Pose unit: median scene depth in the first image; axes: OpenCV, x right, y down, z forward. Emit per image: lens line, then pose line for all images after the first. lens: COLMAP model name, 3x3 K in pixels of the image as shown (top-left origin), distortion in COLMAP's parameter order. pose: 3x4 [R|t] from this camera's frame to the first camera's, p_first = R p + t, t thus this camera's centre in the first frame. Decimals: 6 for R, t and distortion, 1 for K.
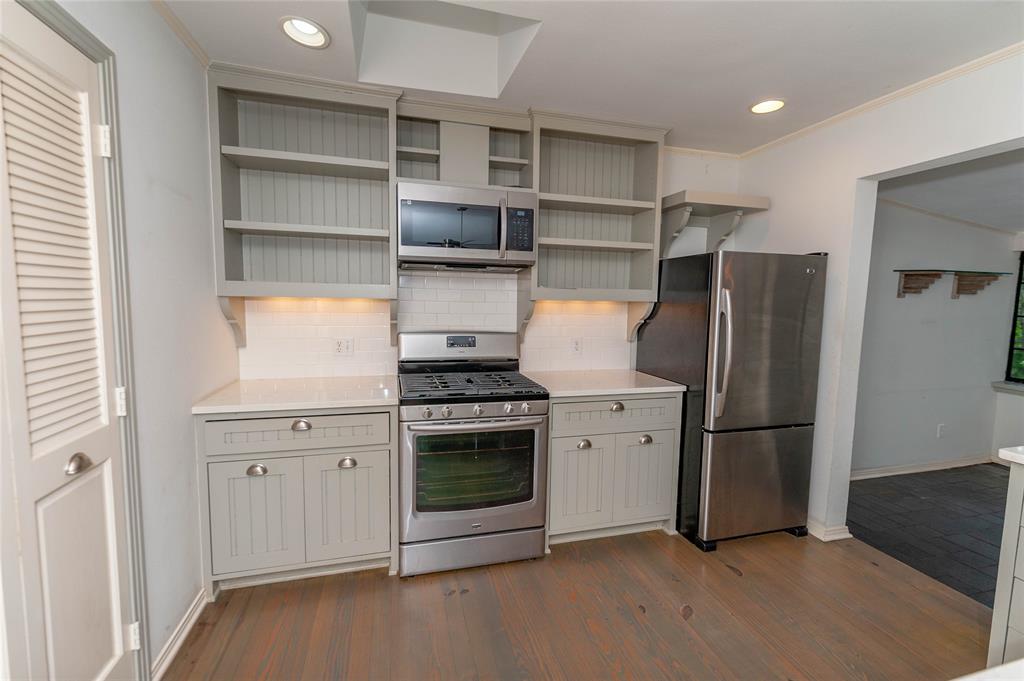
lens RADIAL K [[436.3, 0, 511.6], [0, 436.3, 333.5], [0, 0, 1]] dist [-0.002265, -0.000187]
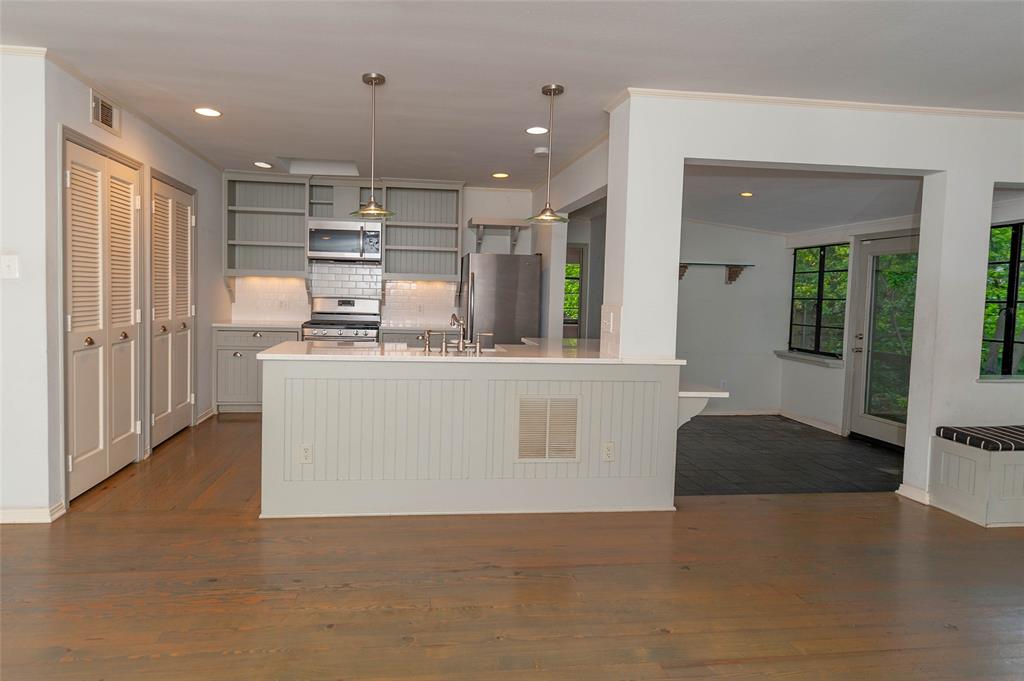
lens RADIAL K [[552.8, 0, 477.7], [0, 552.8, 321.5], [0, 0, 1]] dist [-0.039915, -0.004437]
pose [[0.990884, 0.014698, -0.133913, 0.848764], [-0.019500, 0.999211, -0.034613, 0.190364], [0.133298, 0.036909, 0.990388, -1.367108]]
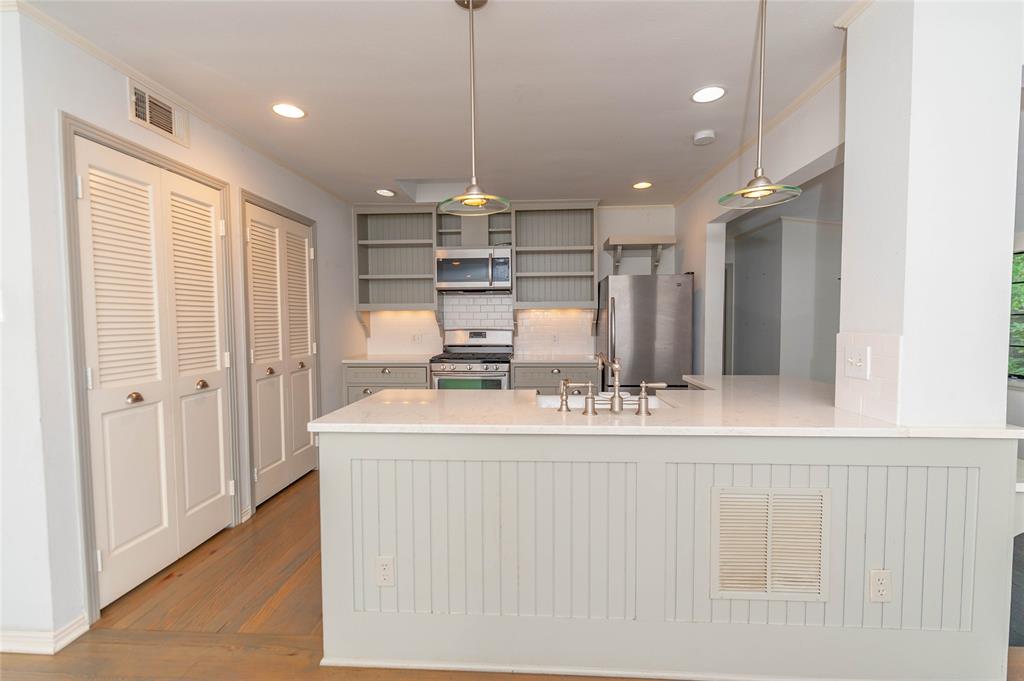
lens RADIAL K [[436.3, 0, 514.5], [0, 436.3, 336.2], [0, 0, 1]] dist [-0.002265, -0.000187]
pose [[0.945591, -0.011450, -0.325155, 0.686084], [-0.004214, 0.998866, -0.047429, 0.123898], [0.325329, 0.046219, 0.944471, -0.685583]]
